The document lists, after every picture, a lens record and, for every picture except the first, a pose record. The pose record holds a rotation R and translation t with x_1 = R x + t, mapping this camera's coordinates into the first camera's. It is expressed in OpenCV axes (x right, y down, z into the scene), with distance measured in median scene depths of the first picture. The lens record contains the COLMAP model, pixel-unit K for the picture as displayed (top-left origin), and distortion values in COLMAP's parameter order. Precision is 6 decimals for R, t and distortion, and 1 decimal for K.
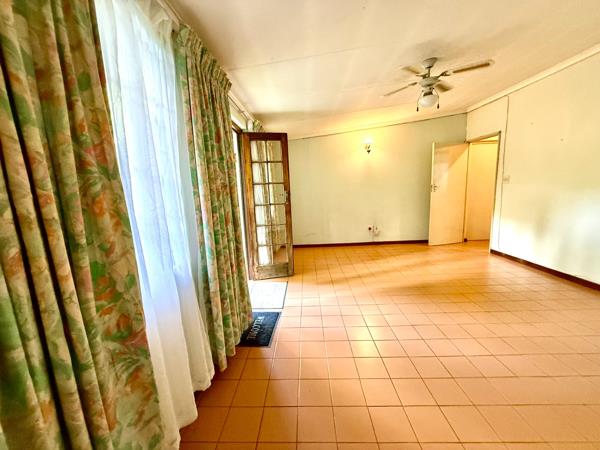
lens RADIAL K [[240.8, 0, 302.8], [0, 240.8, 226.4], [0, 0, 1]] dist [0.000155, -0.000411]
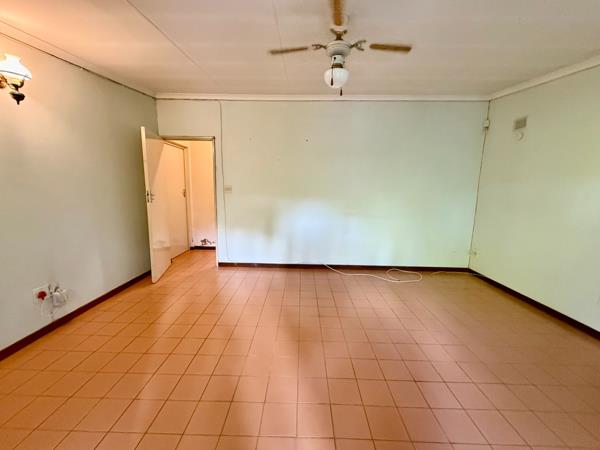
lens RADIAL K [[240.8, 0, 300.0], [0, 240.8, 223.1], [0, 0, 1]] dist [0.000155, -0.000411]
pose [[0.008833, -0.102093, 0.994736, -0.135053], [0.139277, 0.985204, 0.099878, -0.112249], [-0.990214, 0.137662, 0.022921, 0.688682]]
